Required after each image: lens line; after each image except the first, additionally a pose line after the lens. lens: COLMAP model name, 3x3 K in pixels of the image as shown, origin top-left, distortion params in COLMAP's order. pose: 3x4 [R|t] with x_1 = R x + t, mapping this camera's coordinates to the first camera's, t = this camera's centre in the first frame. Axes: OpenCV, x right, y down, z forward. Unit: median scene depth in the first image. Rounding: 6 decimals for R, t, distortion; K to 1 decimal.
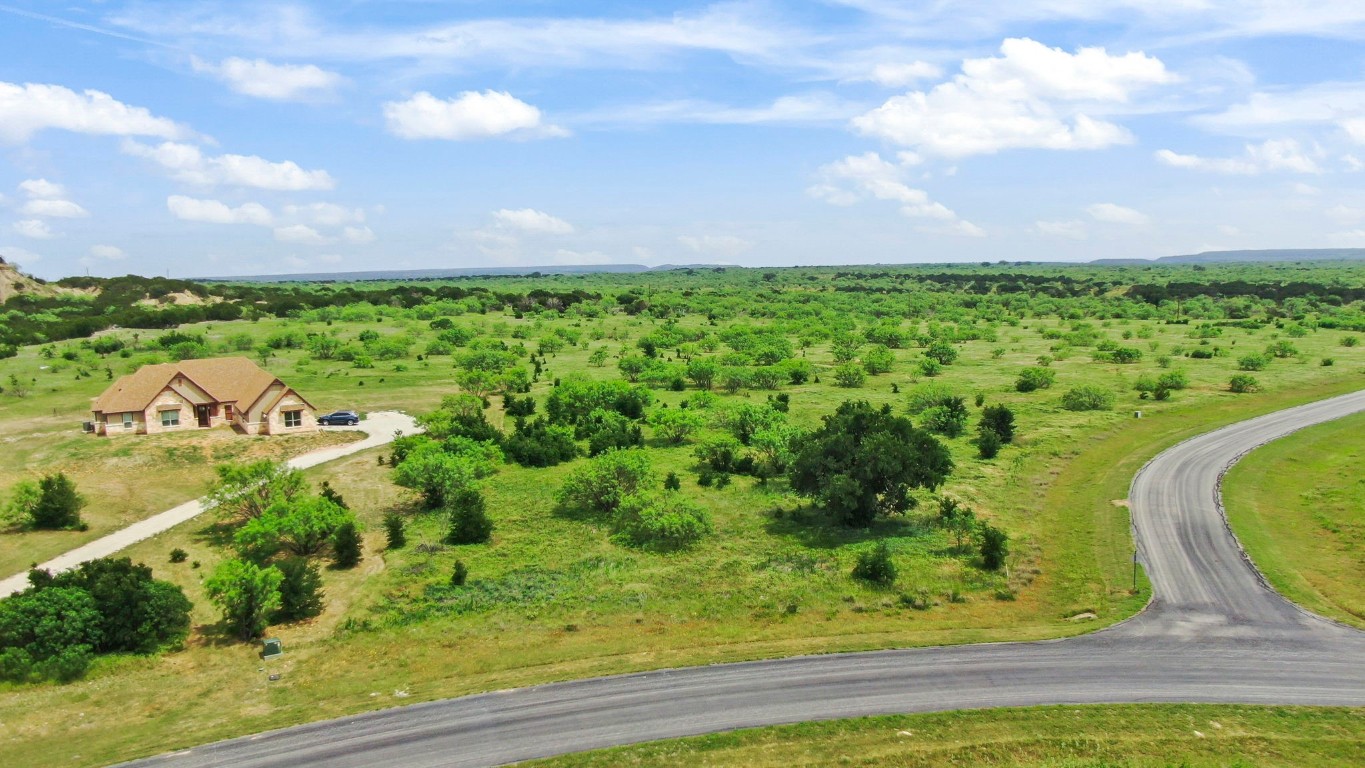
lens RADIAL K [[1035.9, 0, 682.5], [0, 1035.9, 384.0], [0, 0, 1]] dist [-0.006860, 0.001674]
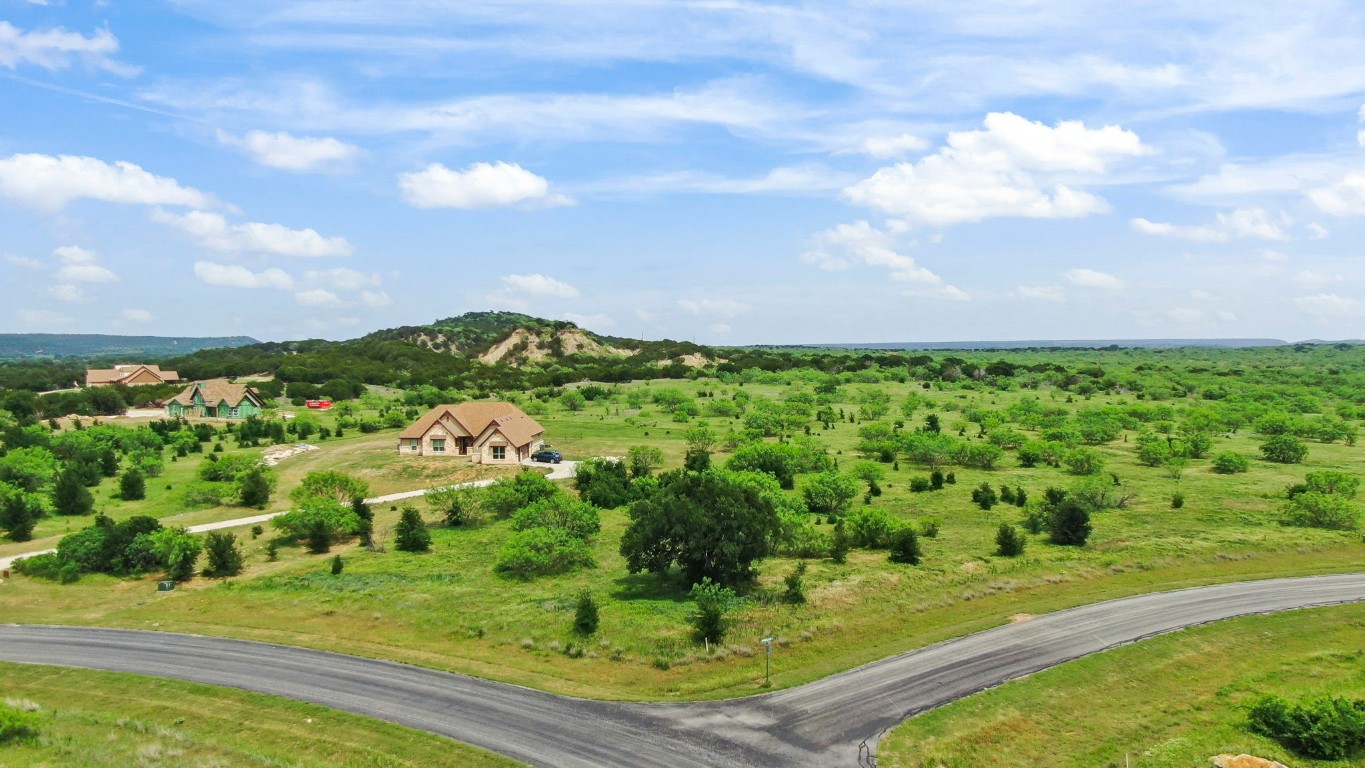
lens RADIAL K [[1035.9, 0, 682.5], [0, 1035.9, 384.0], [0, 0, 1]] dist [-0.006860, 0.001674]
pose [[0.810973, 0.038136, -0.583839, 1.708688], [-0.077892, 0.996028, -0.043134, -0.039813], [0.579876, 0.080456, 0.810723, 0.353757]]
